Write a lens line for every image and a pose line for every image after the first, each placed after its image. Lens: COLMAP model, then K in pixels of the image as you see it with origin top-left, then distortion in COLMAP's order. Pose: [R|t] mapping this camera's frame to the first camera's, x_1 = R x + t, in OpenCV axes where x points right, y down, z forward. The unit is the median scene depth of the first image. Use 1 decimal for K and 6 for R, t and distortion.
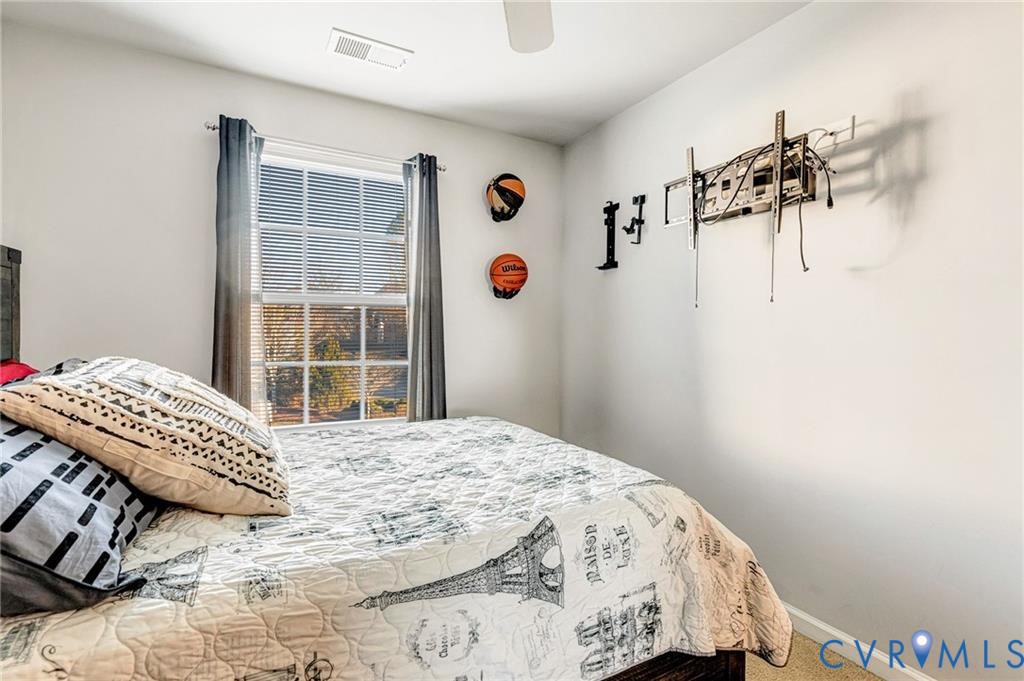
lens RADIAL K [[487.2, 0, 496.0], [0, 487.2, 335.7], [0, 0, 1]] dist [0.007380, -0.000351]
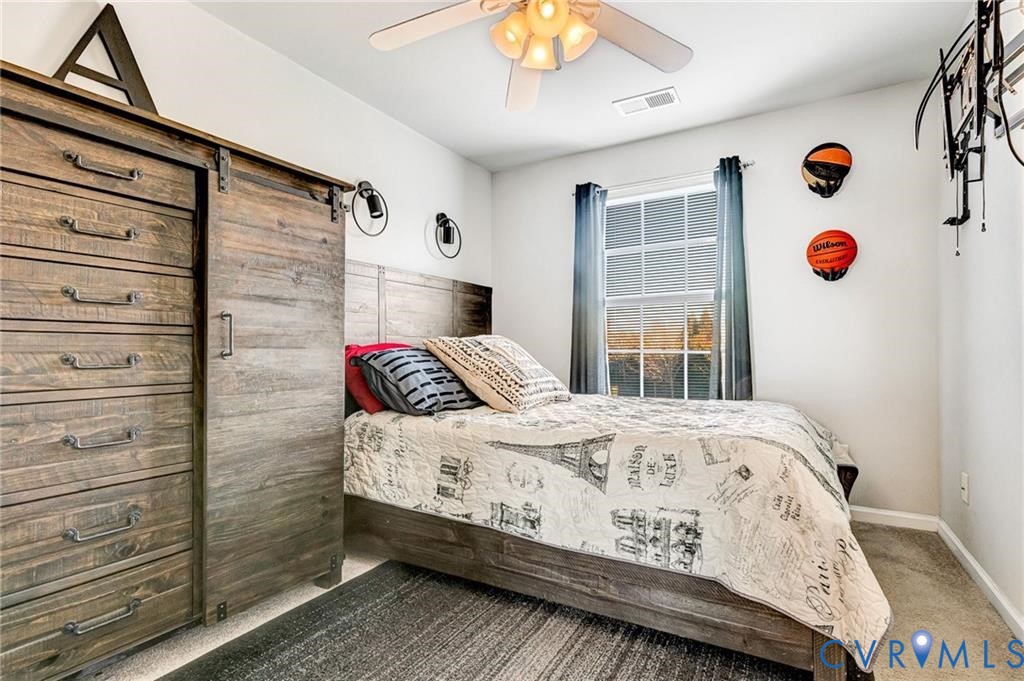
lens RADIAL K [[487.2, 0, 496.0], [0, 487.2, 335.7], [0, 0, 1]] dist [0.007380, -0.000351]
pose [[0.513341, -0.032536, -0.857568, 1.105052], [-0.005940, 0.999122, -0.041462, 0.159063], [0.858164, 0.026379, 0.512697, 0.017455]]
